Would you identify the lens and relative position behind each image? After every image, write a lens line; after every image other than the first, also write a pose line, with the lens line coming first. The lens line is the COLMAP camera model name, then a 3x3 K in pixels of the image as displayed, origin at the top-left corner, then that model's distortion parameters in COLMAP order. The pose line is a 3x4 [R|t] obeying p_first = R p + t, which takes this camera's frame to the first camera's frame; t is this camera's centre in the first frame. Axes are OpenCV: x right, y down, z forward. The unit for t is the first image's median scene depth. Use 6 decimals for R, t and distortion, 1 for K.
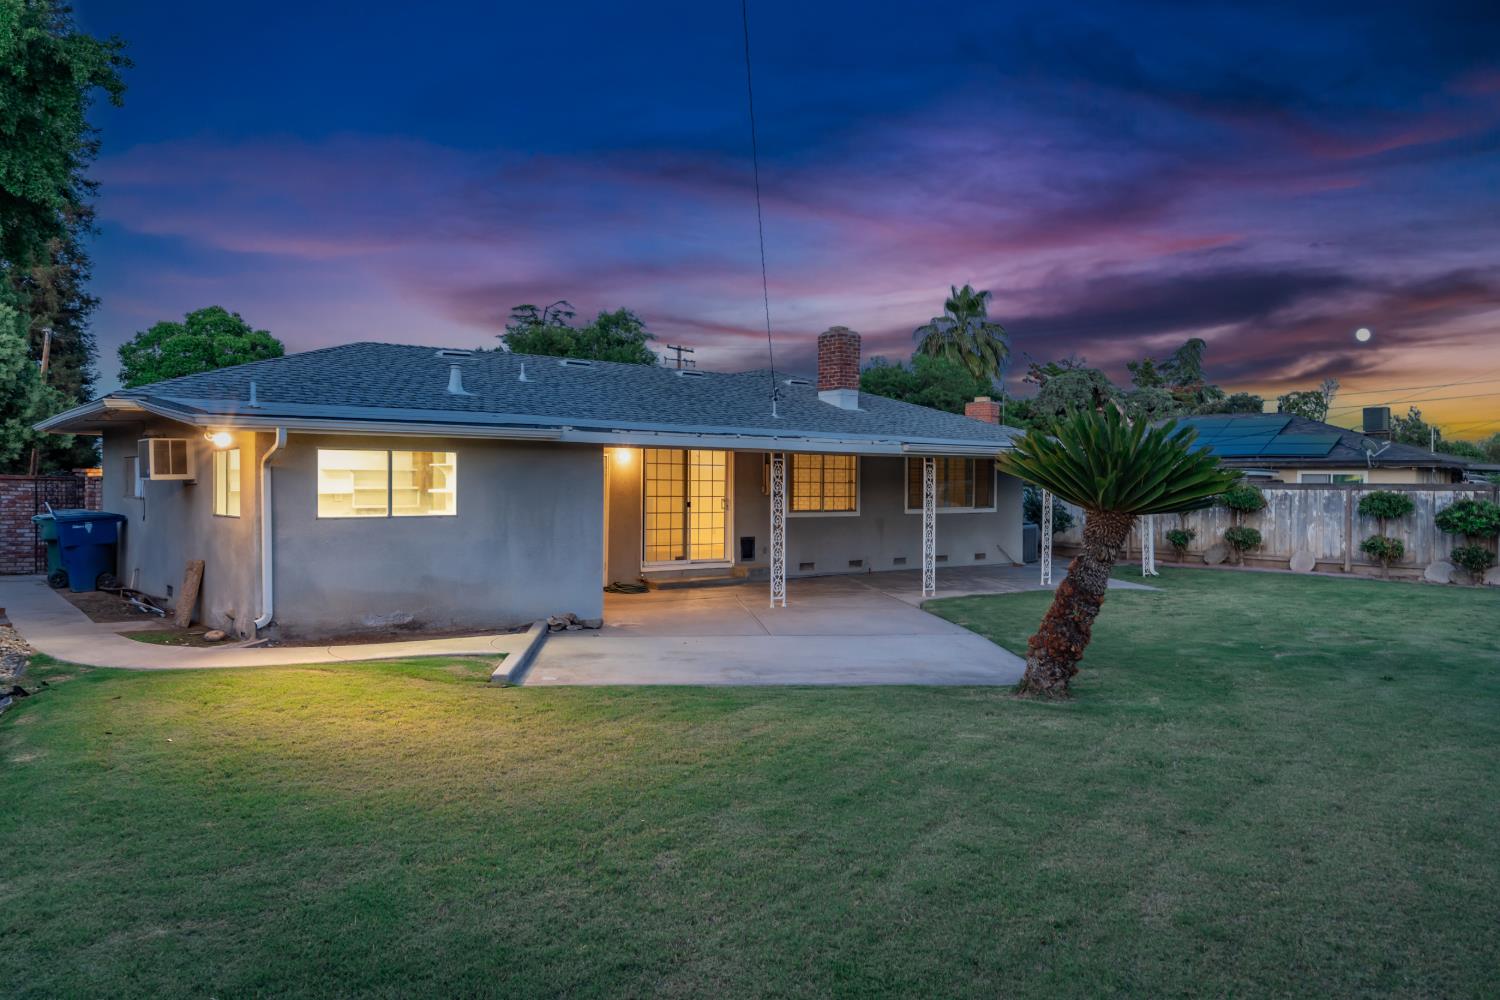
lens RADIAL K [[1089.1, 0, 750.0], [0, 1089.1, 500.0], [0, 0, 1]] dist [0.003986, 0.002035]
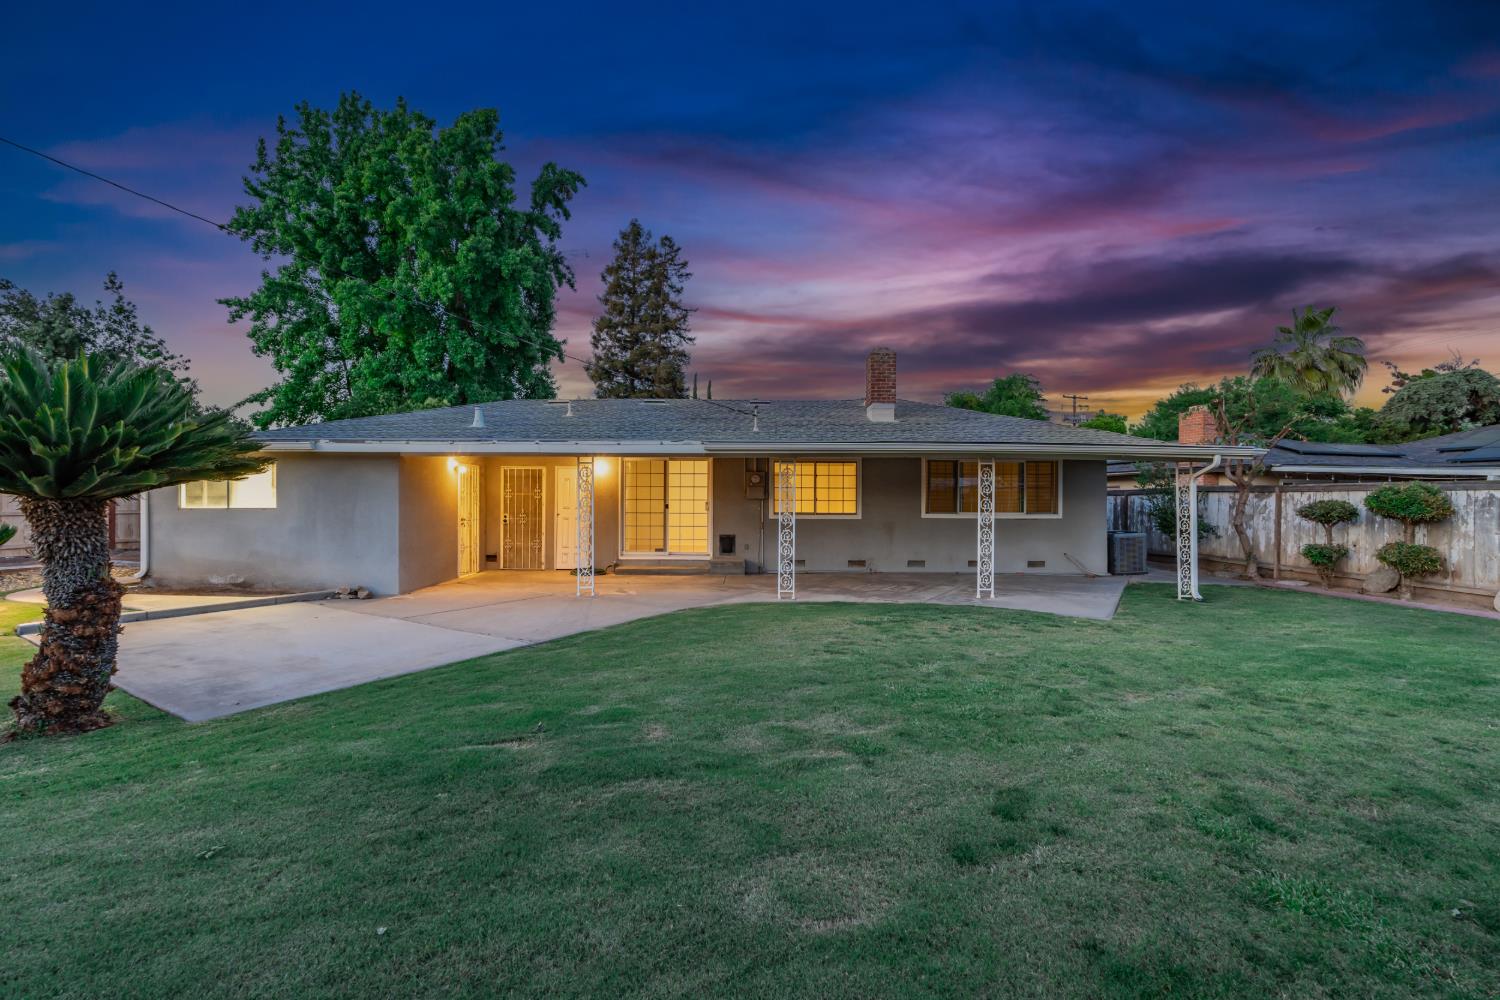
lens RADIAL K [[648.4, 0, 750.0], [0, 648.4, 500.0], [0, 0, 1]] dist [-0.003774, -0.000213]
pose [[0.774704, -0.004676, -0.632307, 0.456408], [-0.008231, 0.999813, -0.017479, 0.008593], [0.632271, 0.018746, 0.774521, 0.474226]]
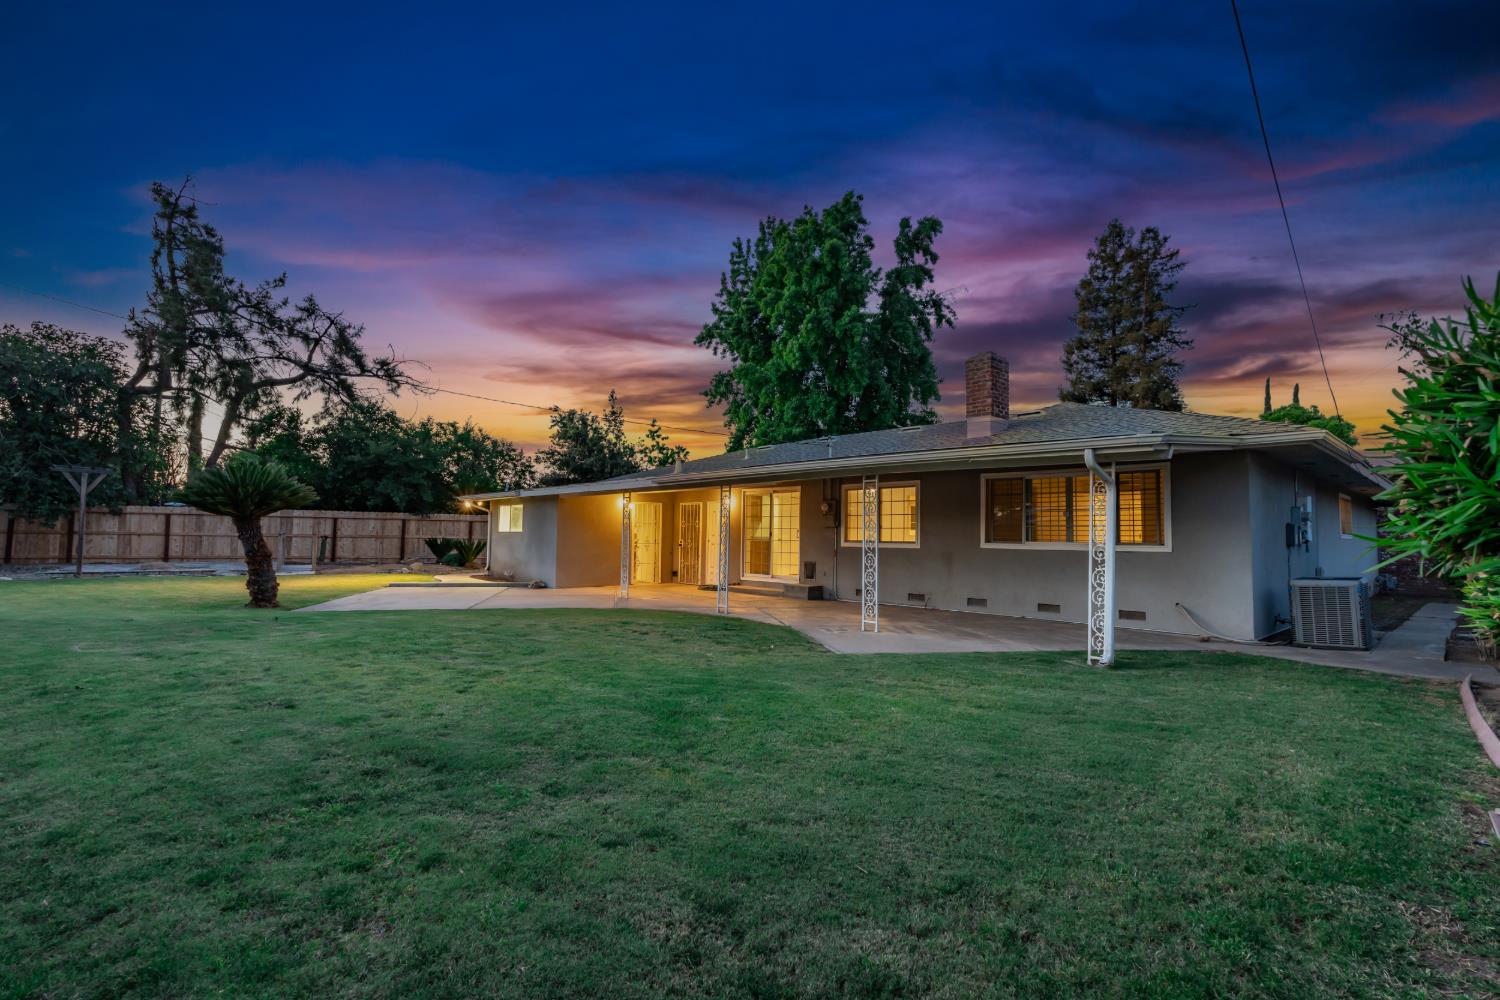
lens RADIAL K [[679.9, 0, 750.0], [0, 679.9, 500.0], [0, 0, 1]] dist [-0.000820, -0.000036]
pose [[0.071285, -0.063267, -0.995448, 0.757979], [-0.030186, 0.997392, -0.065553, 0.017372], [0.996999, 0.034722, 0.069189, 0.875648]]
